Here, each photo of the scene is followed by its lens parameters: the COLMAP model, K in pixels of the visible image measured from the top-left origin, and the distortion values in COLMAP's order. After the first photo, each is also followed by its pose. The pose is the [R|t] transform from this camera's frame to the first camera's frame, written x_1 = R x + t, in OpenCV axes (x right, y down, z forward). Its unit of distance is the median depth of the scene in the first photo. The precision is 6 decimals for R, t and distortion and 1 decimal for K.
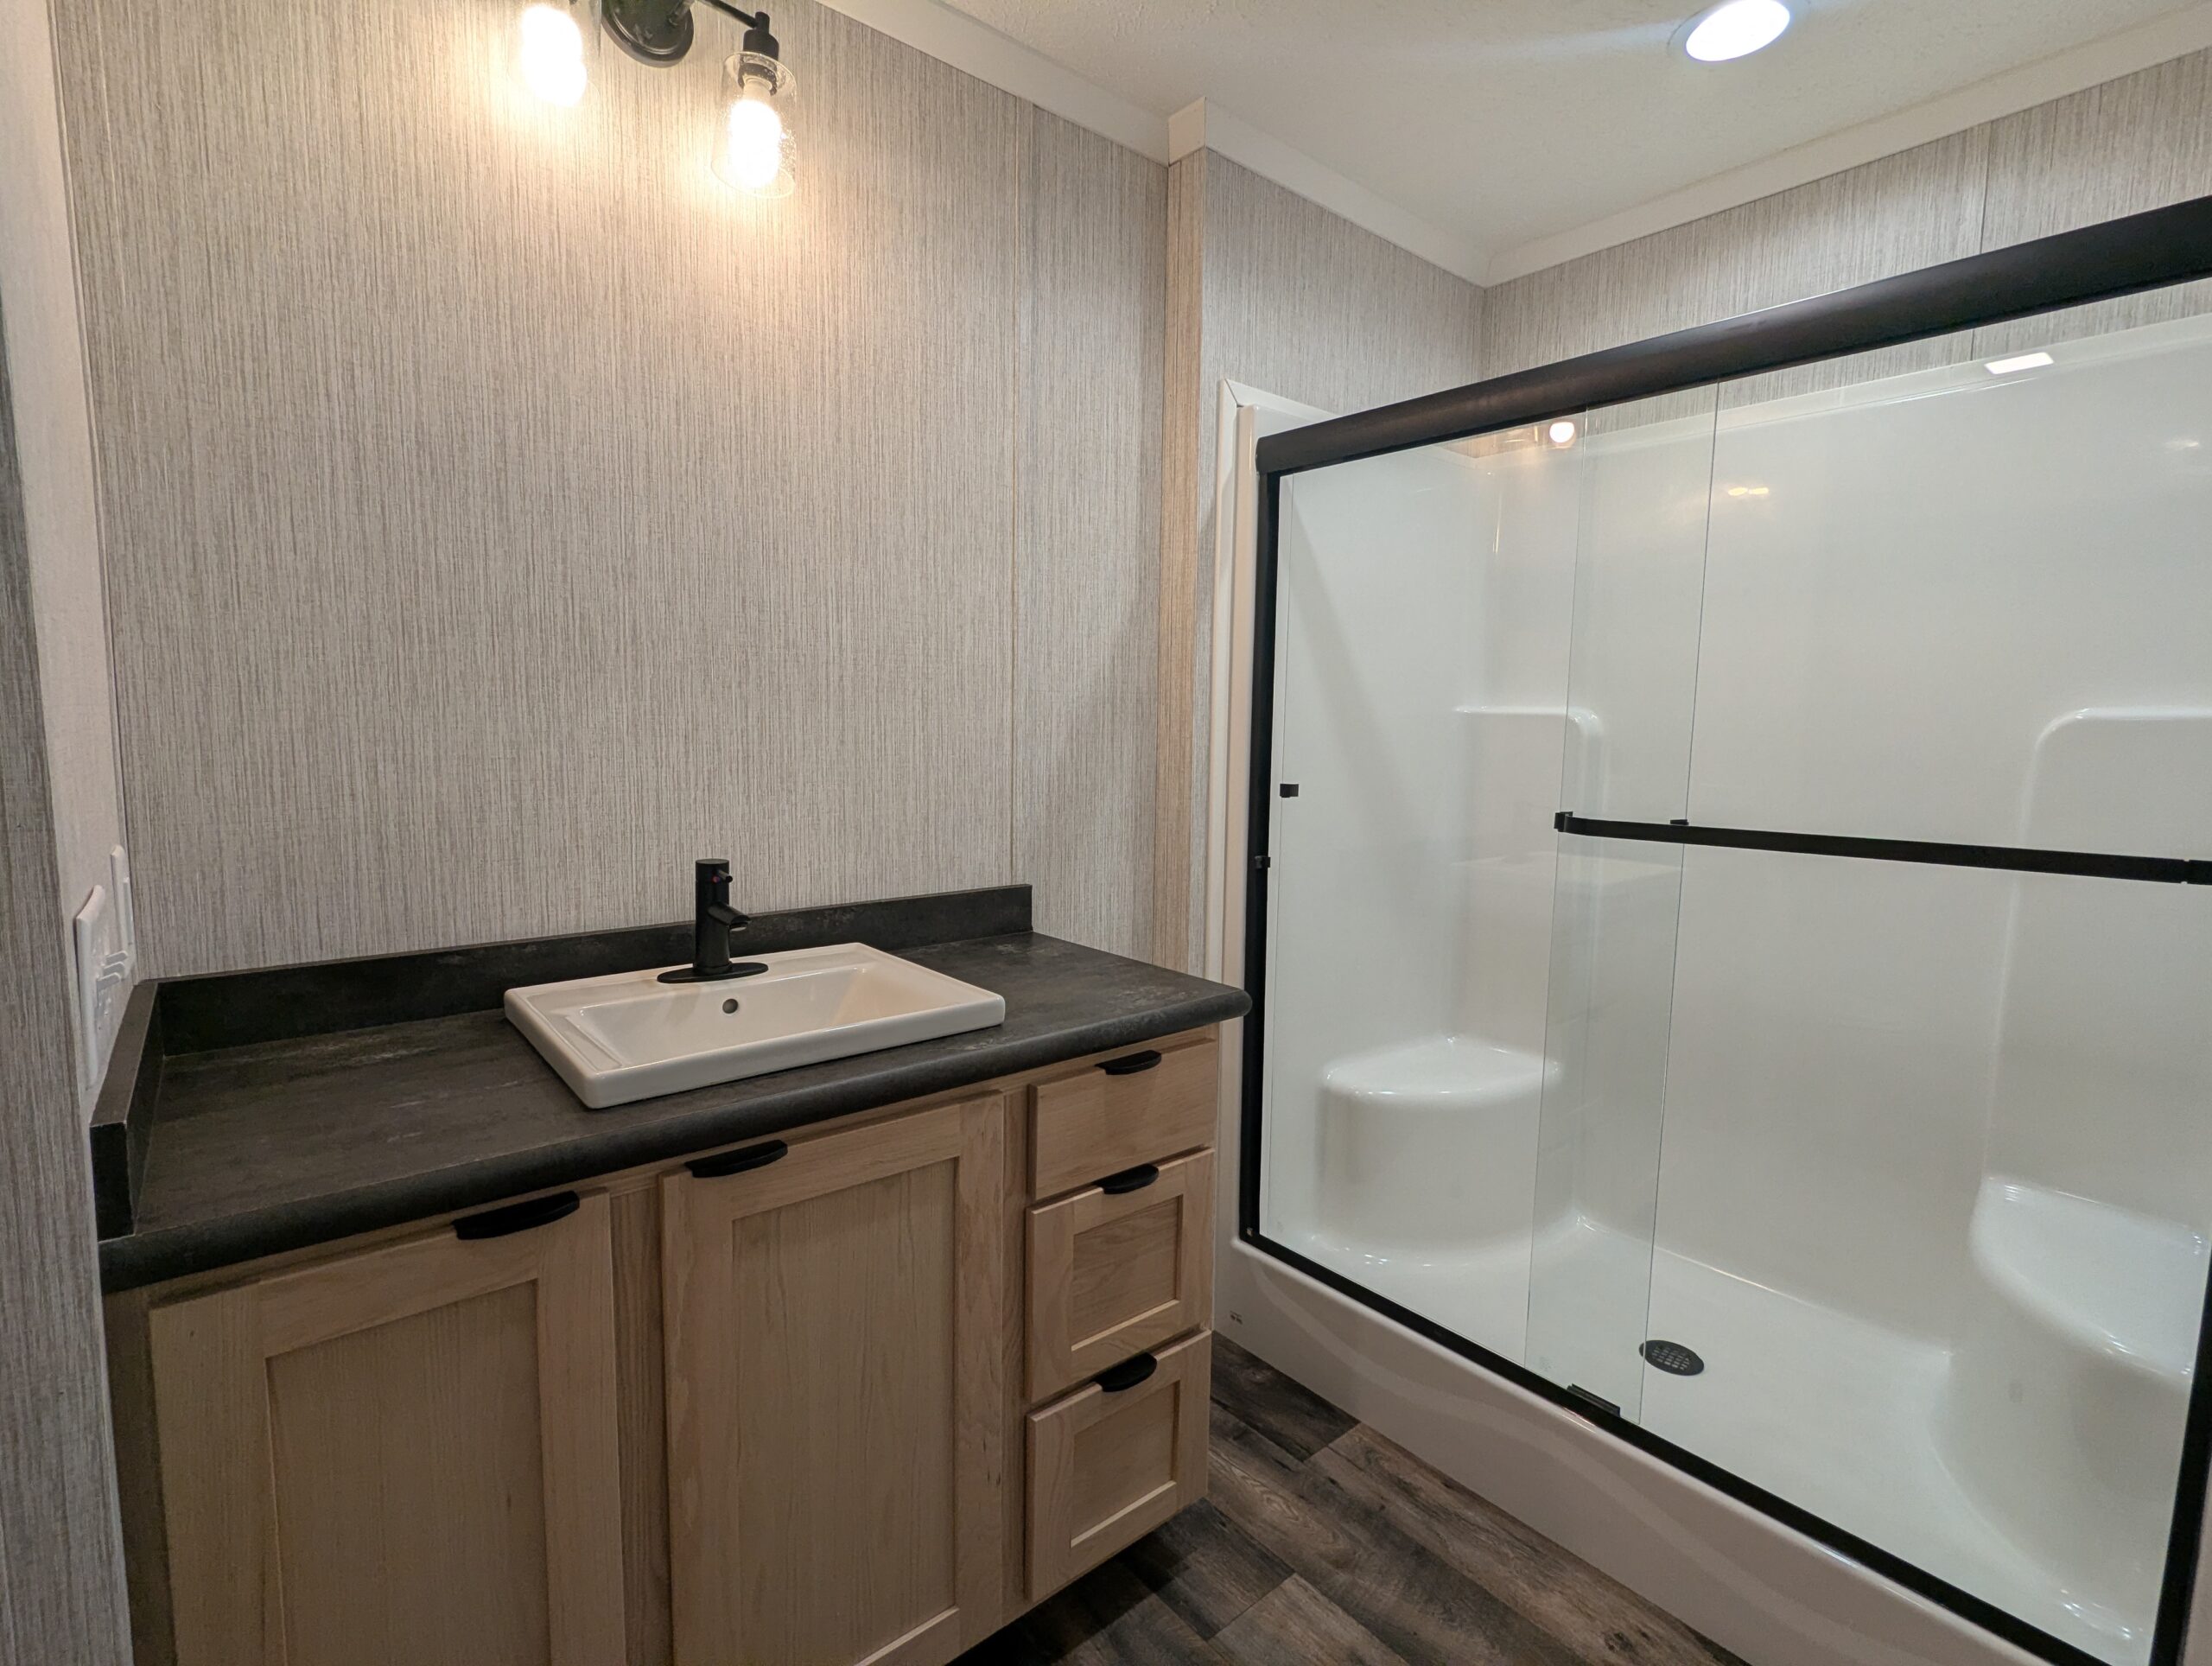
lens RADIAL K [[1056.3, 0, 1095.4], [0, 1056.3, 834.3], [0, 0, 1]] dist [0.003932, -0.000238]
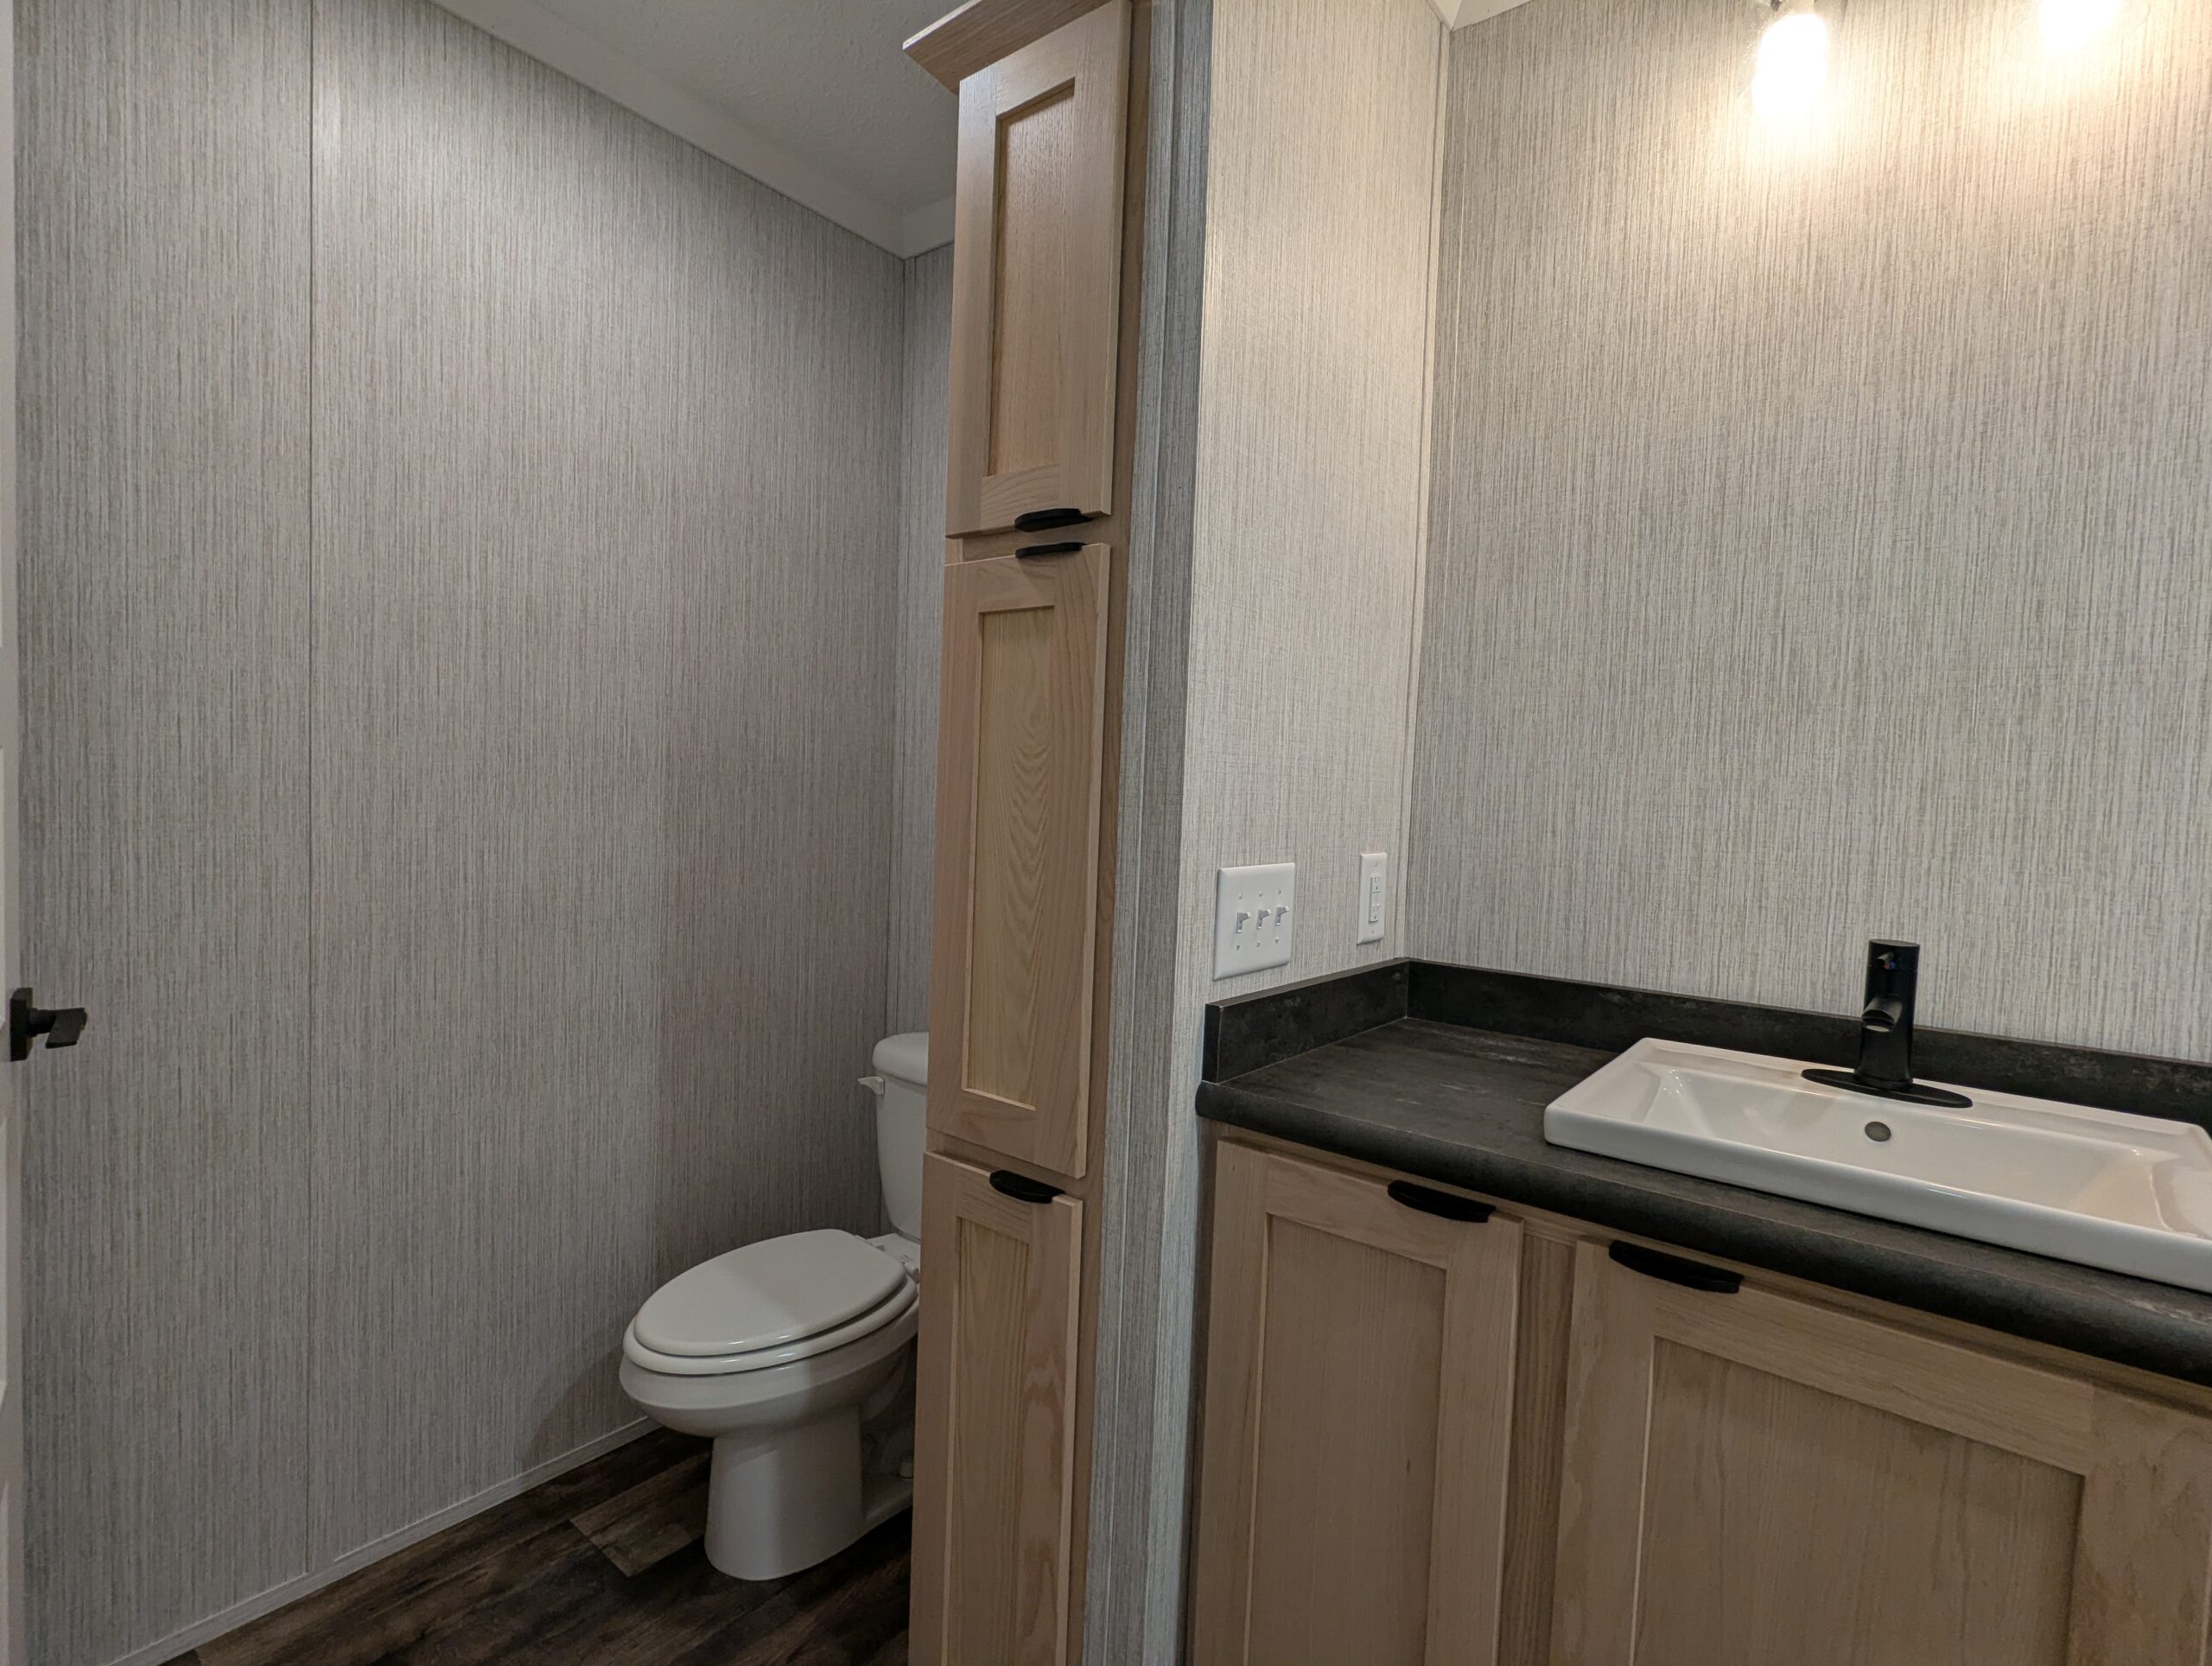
lens RADIAL K [[1056.3, 0, 1099.2], [0, 1056.3, 832.4], [0, 0, 1]] dist [0.003932, -0.000238]
pose [[0.208568, 0.035244, -0.977373, 0.296738], [-0.139861, 0.990154, 0.005859, 0.023950], [0.967956, 0.135474, 0.211444, 0.281345]]
